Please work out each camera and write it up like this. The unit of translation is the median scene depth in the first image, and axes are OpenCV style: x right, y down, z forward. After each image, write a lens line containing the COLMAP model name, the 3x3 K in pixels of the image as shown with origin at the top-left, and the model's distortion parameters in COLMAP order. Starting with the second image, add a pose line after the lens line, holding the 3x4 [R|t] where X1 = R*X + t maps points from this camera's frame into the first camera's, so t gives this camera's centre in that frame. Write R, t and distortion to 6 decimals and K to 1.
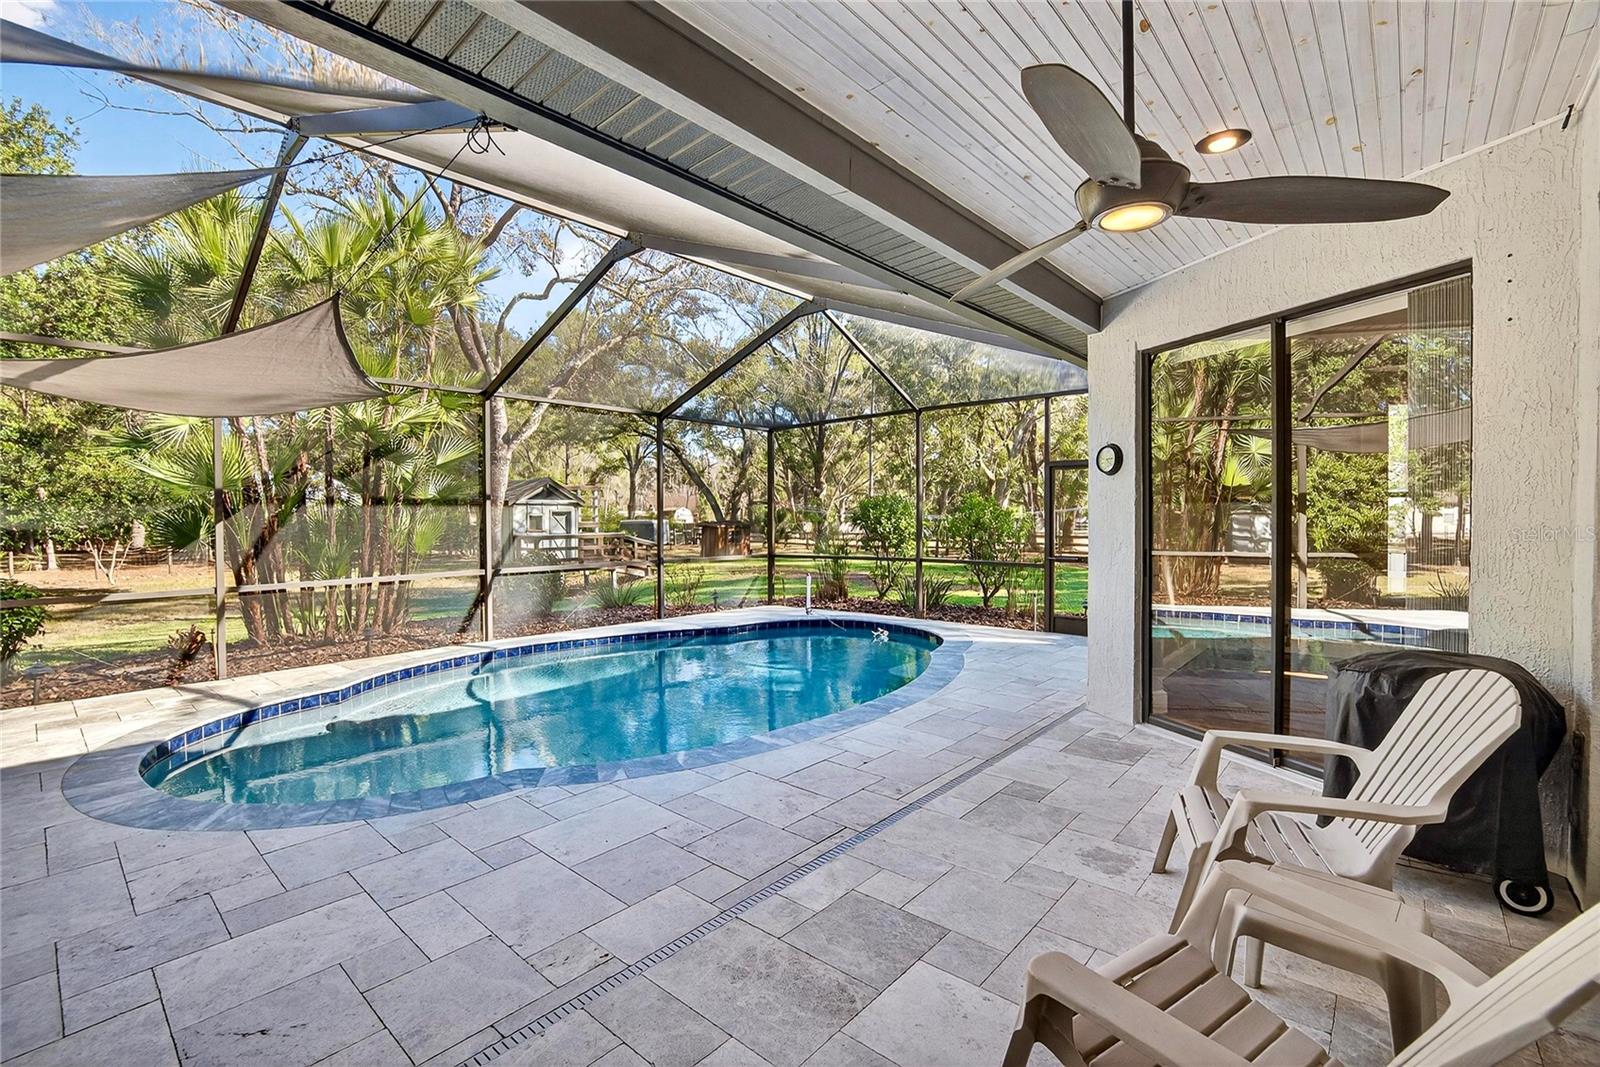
lens RADIAL K [[708.7, 0, 789.1], [0, 708.7, 532.5], [0, 0, 1]] dist [-0.028338, 0.000632]
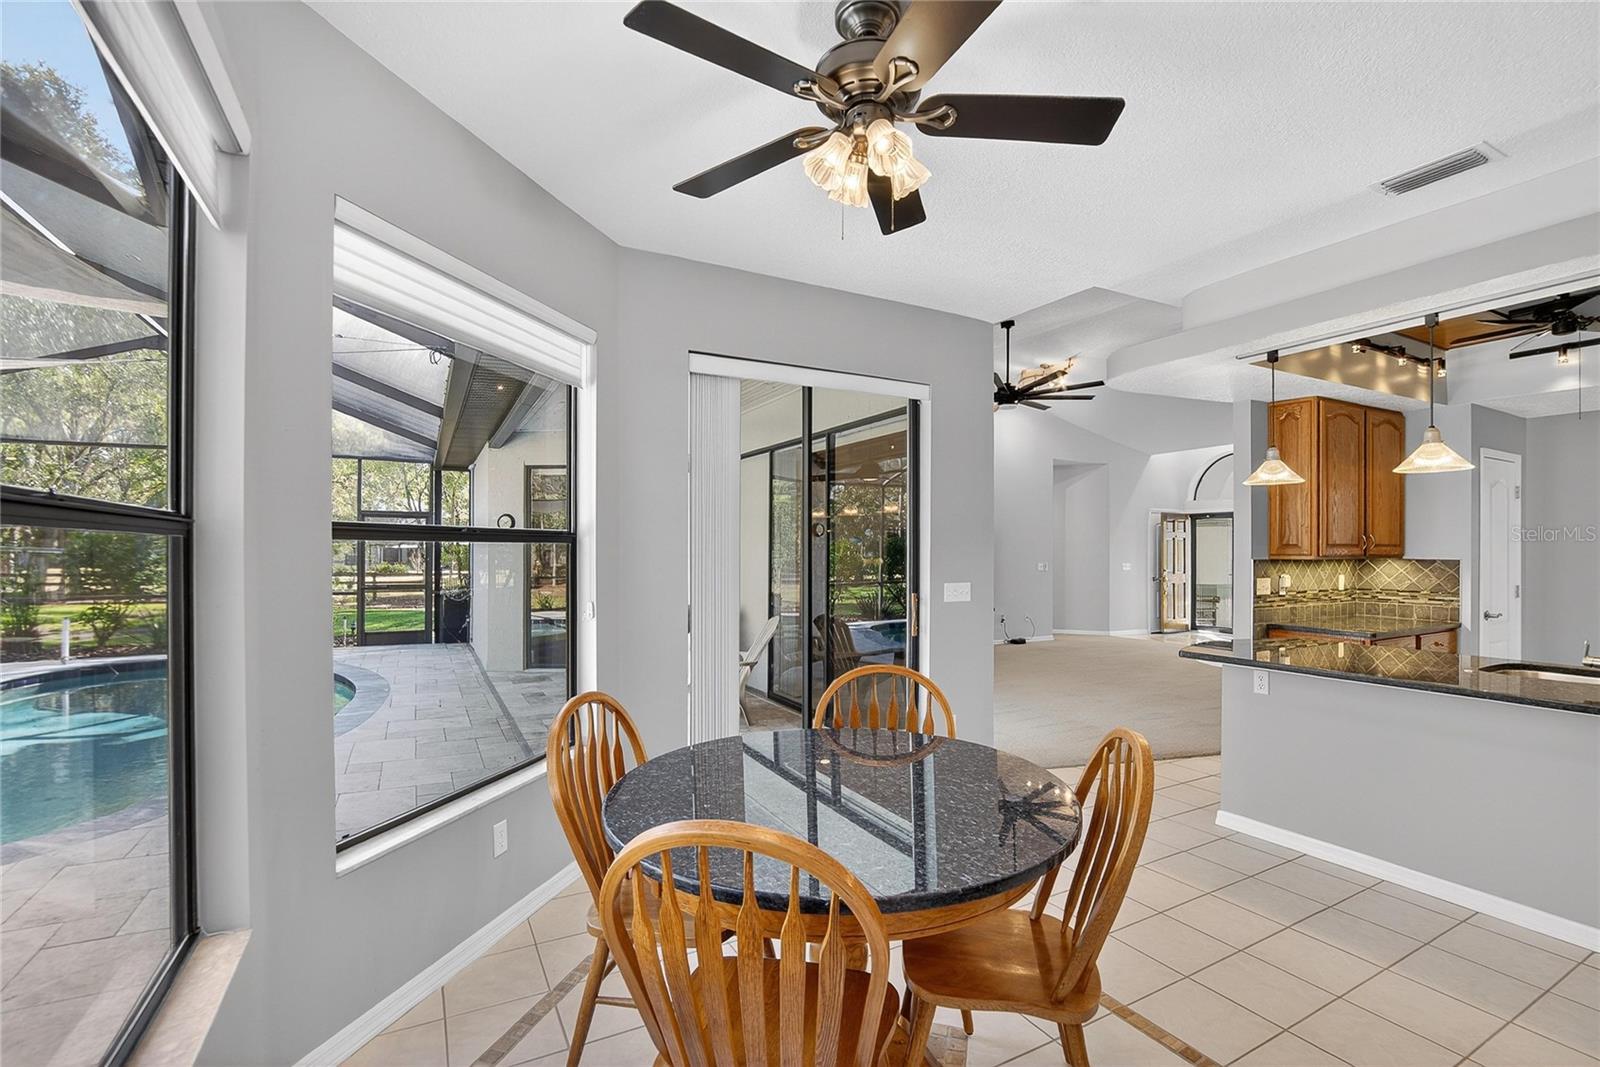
lens RADIAL K [[723.1, 0, 796.3], [0, 723.1, 540.1], [0, 0, 1]] dist [-0.042049, 0.009184]
pose [[0.346980, 0.018165, 0.937697, -1.158926], [0.016364, 0.999543, -0.025418, -0.003407], [-0.937730, 0.024164, 0.346524, -0.355465]]
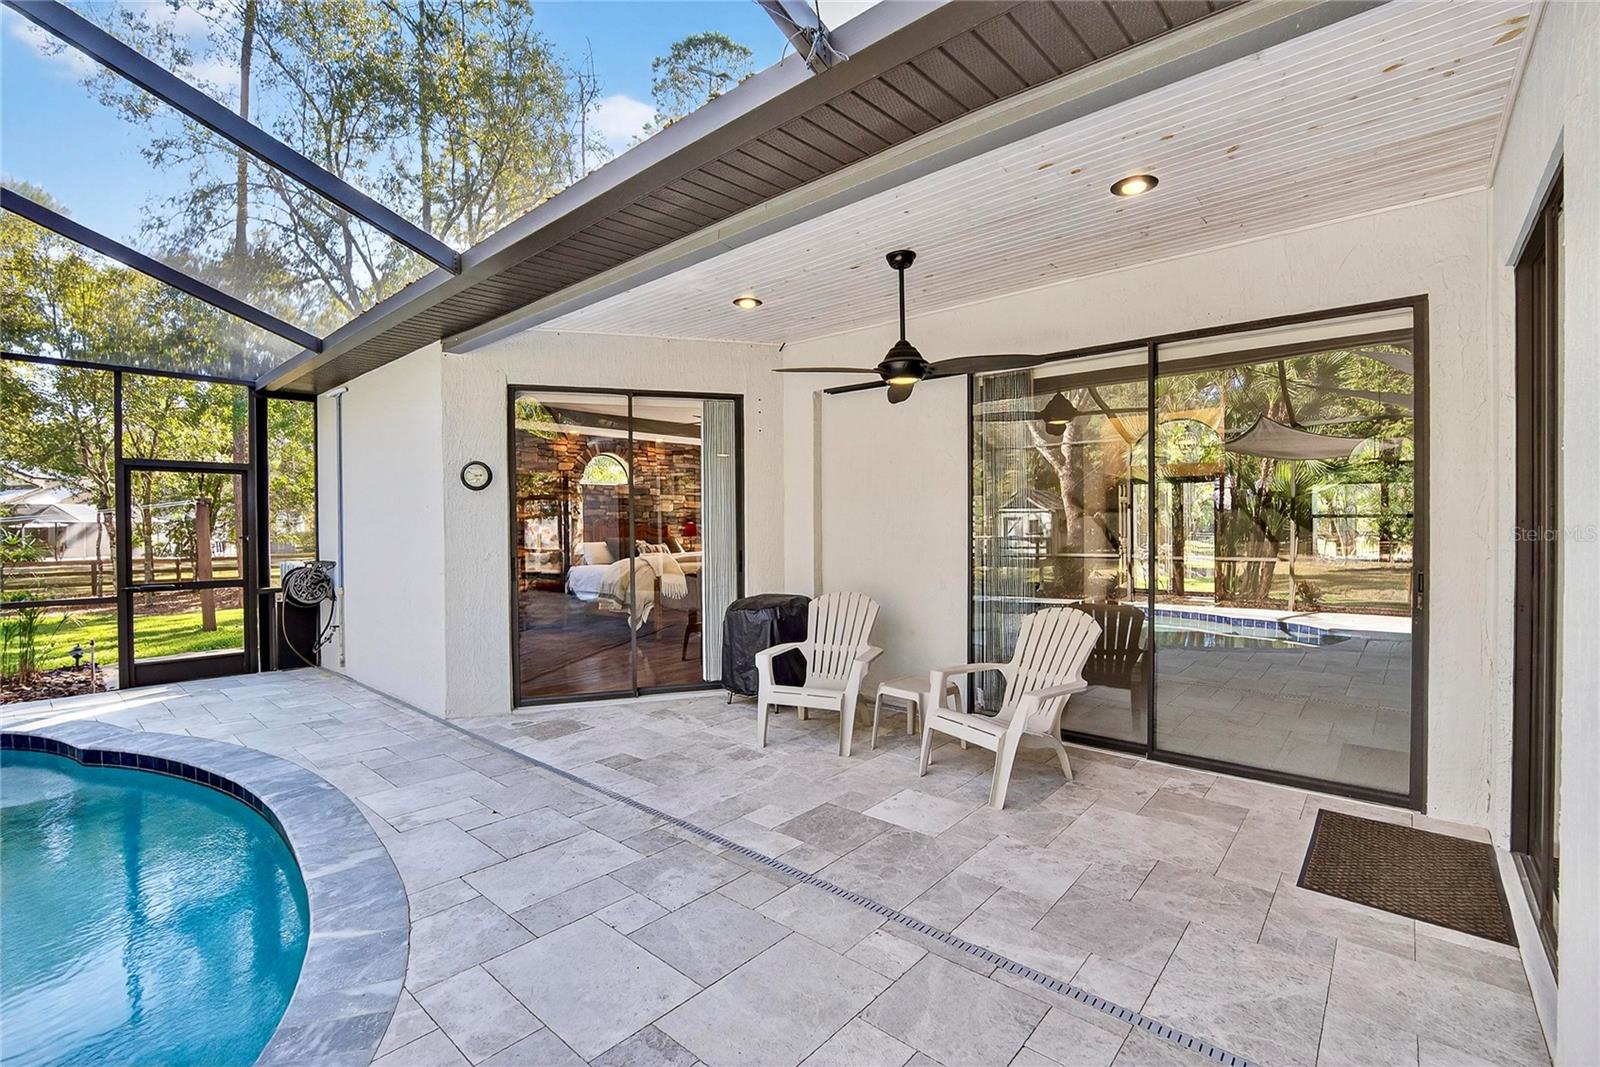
lens RADIAL K [[708.7, 0, 789.1], [0, 708.7, 532.5], [0, 0, 1]] dist [-0.028338, 0.000632]
pose [[0.002519, -0.005942, 0.999979, -0.744970], [0.030760, 0.999510, 0.005862, -0.010263], [-0.999524, 0.030745, 0.002701, 0.624831]]
